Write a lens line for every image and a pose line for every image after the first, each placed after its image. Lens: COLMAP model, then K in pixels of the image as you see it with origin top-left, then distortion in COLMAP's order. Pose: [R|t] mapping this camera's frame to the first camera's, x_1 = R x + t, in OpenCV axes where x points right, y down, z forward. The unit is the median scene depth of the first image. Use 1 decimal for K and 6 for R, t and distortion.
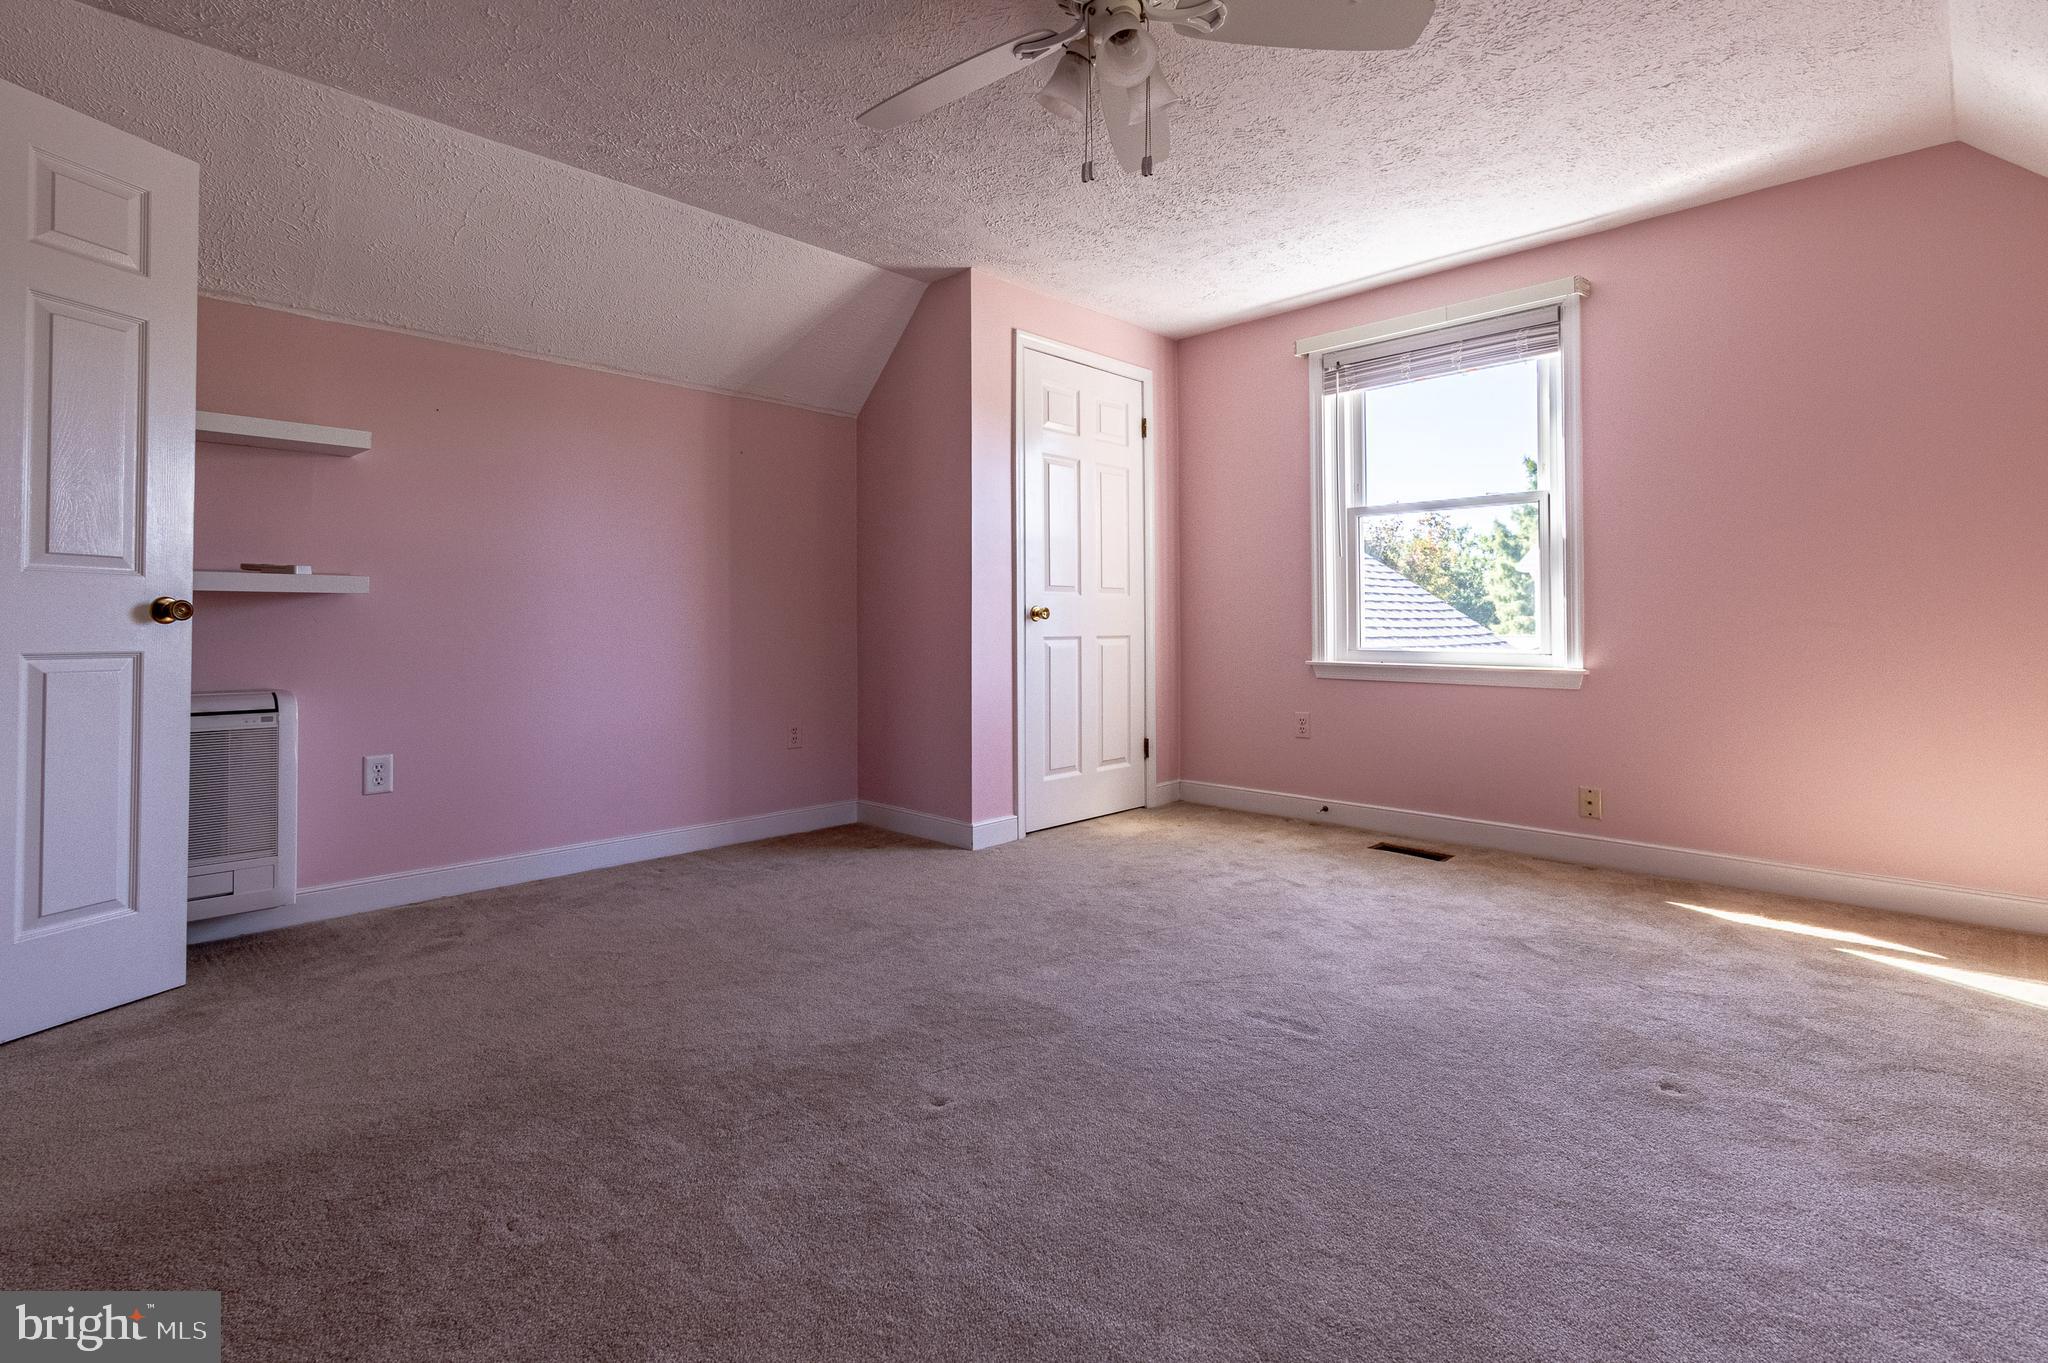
lens RADIAL K [[937.5, 0, 1029.2], [0, 937.5, 624.1], [0, 0, 1]] dist [0.003549, -0.000241]
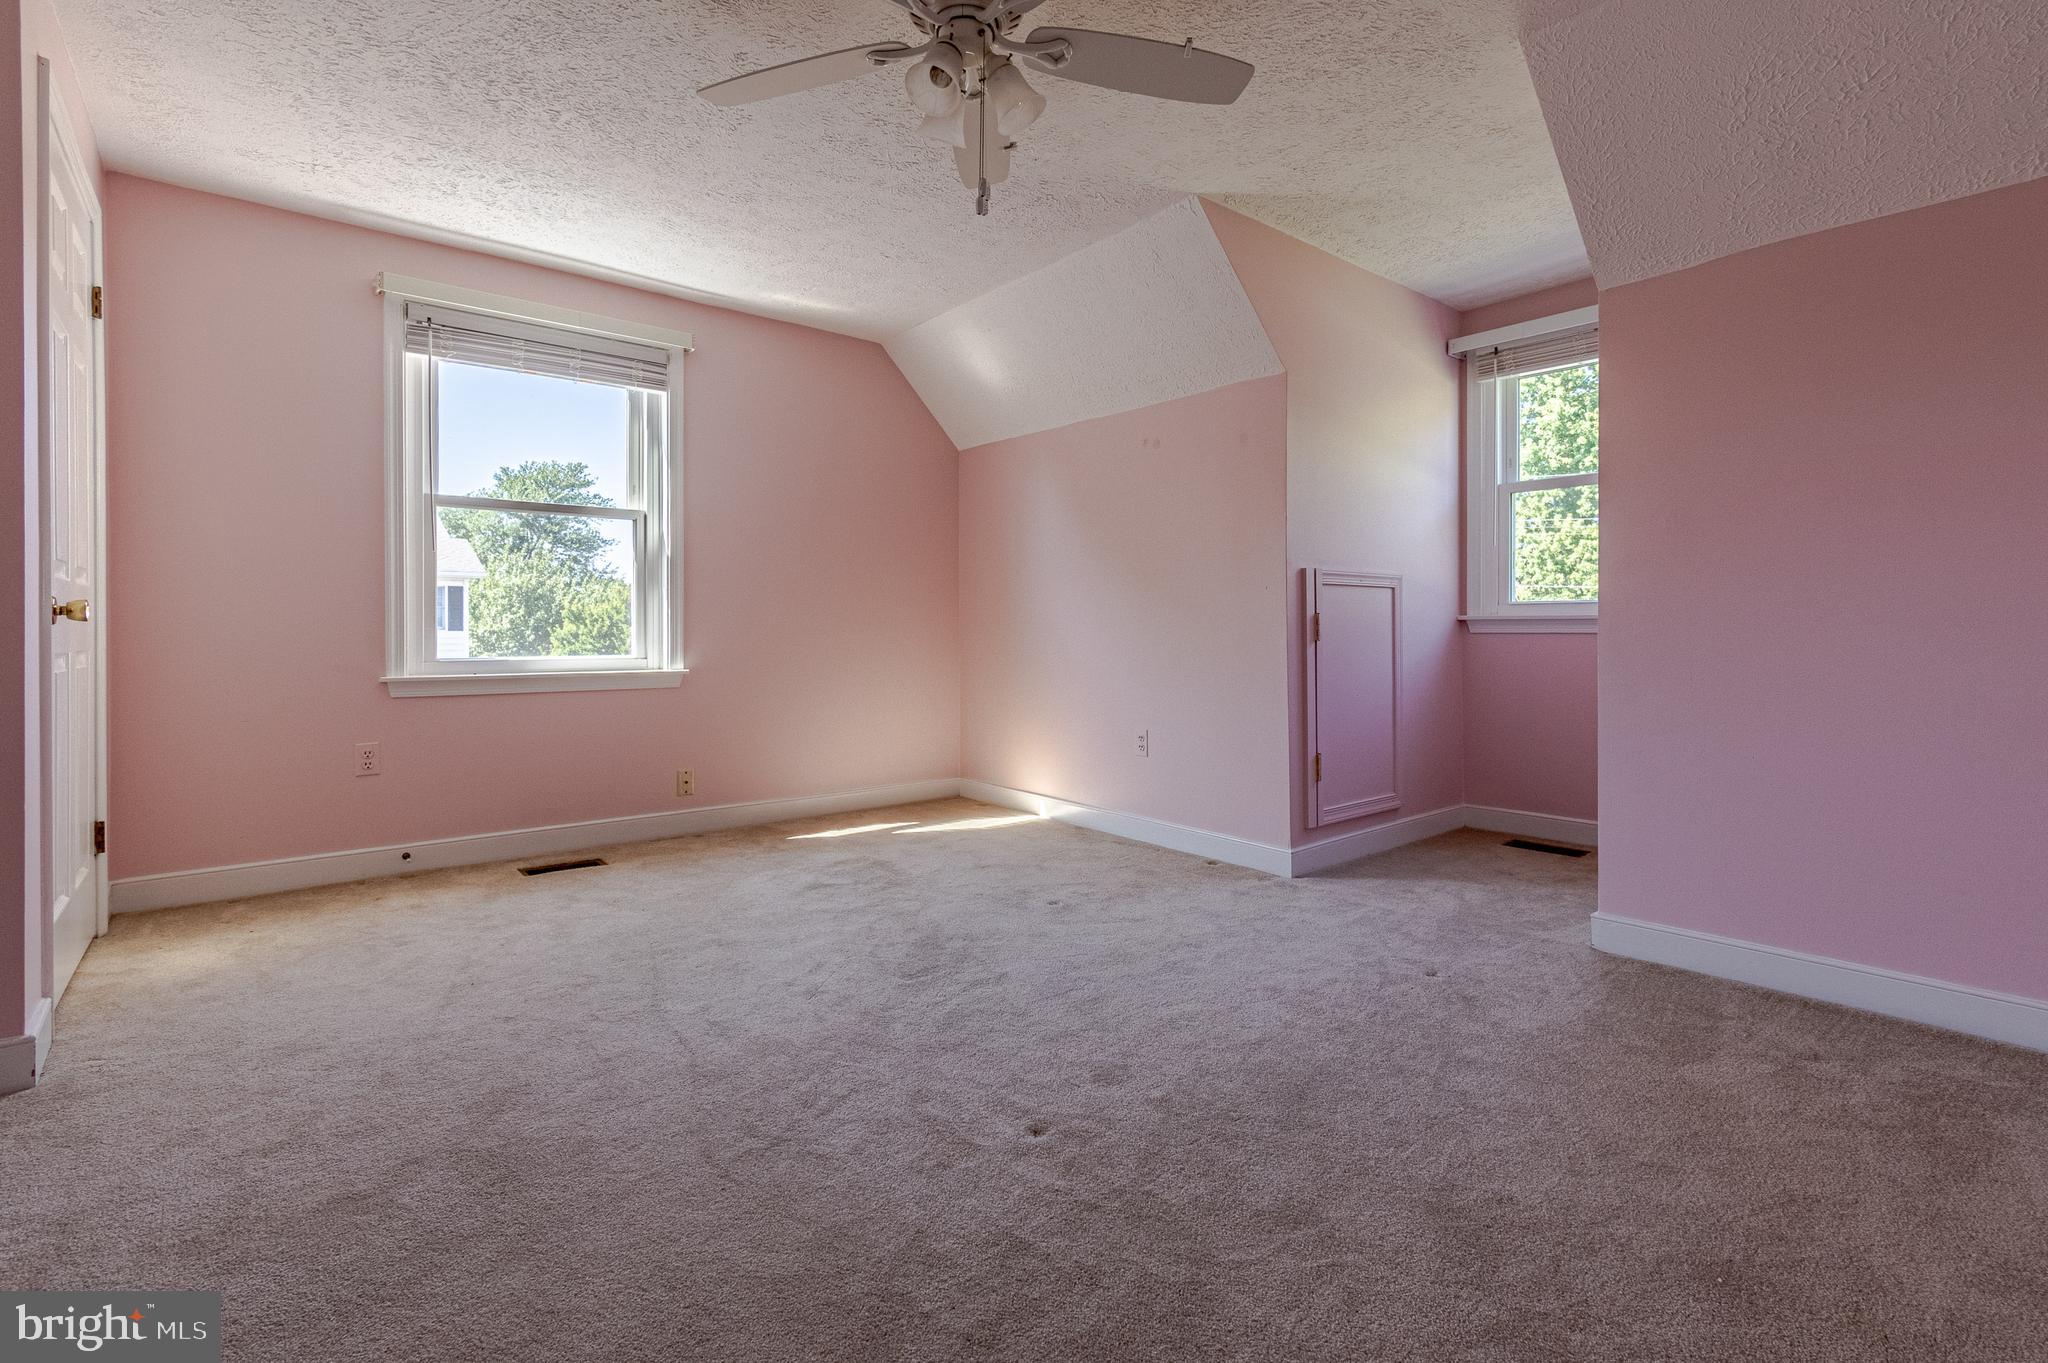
lens RADIAL K [[915.6, 0, 1025.7], [0, 915.6, 635.9], [0, 0, 1]] dist [0.001101, -0.009038]
pose [[0.109351, -0.005848, 0.993986, -0.464257], [-0.001197, 0.999981, 0.006015, -0.001066], [-0.994003, -0.001848, 0.109342, 0.416439]]
